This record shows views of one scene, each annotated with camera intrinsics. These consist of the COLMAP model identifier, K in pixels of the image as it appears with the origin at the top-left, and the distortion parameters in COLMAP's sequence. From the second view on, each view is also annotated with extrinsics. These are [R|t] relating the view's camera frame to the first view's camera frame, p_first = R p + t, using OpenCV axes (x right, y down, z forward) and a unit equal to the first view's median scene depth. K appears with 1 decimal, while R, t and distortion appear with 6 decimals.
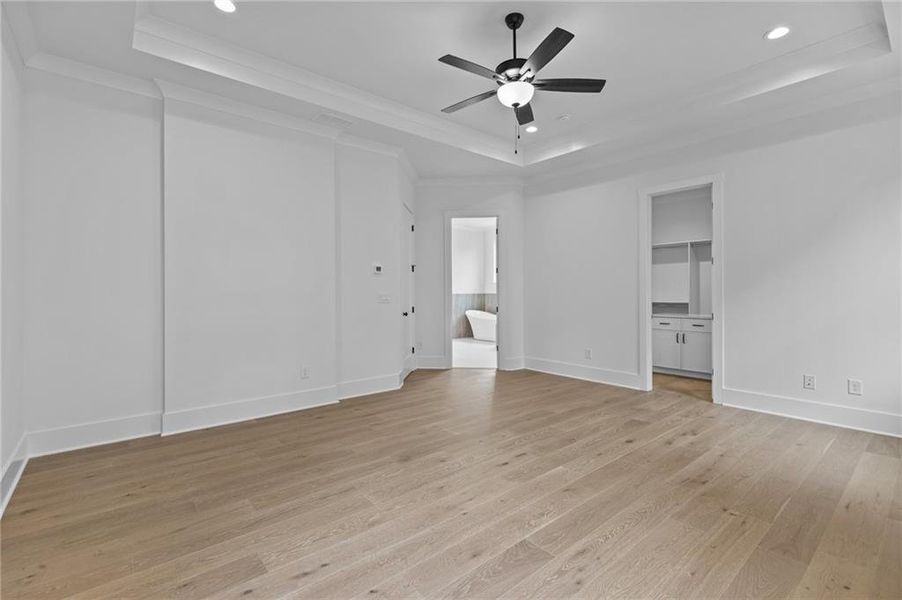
lens RADIAL K [[406.1, 0, 452.3], [0, 406.1, 298.8], [0, 0, 1]] dist [0.003782, 0.000315]
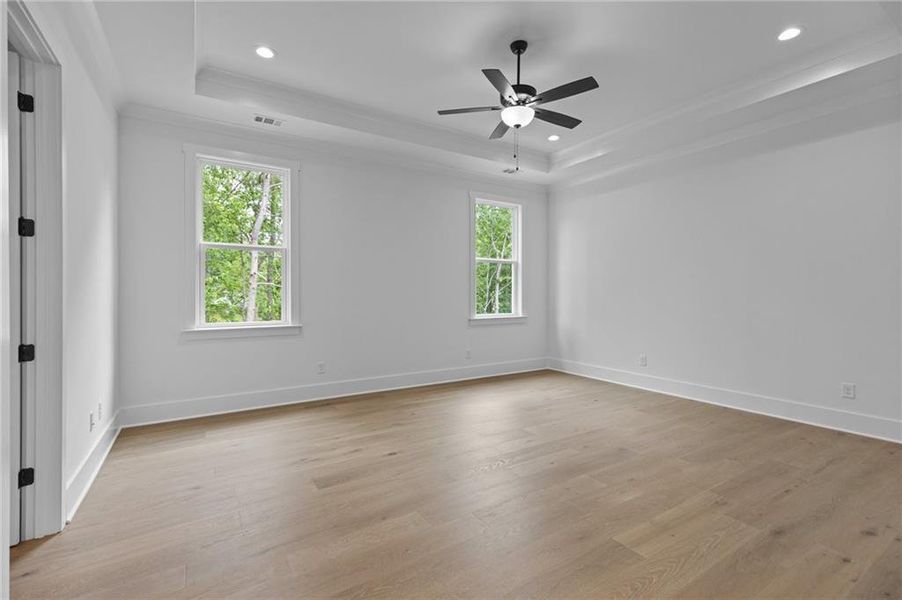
lens RADIAL K [[406.1, 0, 452.3], [0, 406.1, 298.8], [0, 0, 1]] dist [0.003782, 0.000315]
pose [[-0.990417, 0.003213, 0.138073, 0.175815], [0.007578, 0.999488, 0.031099, -0.044853], [-0.137903, 0.031847, -0.989934, 2.060457]]
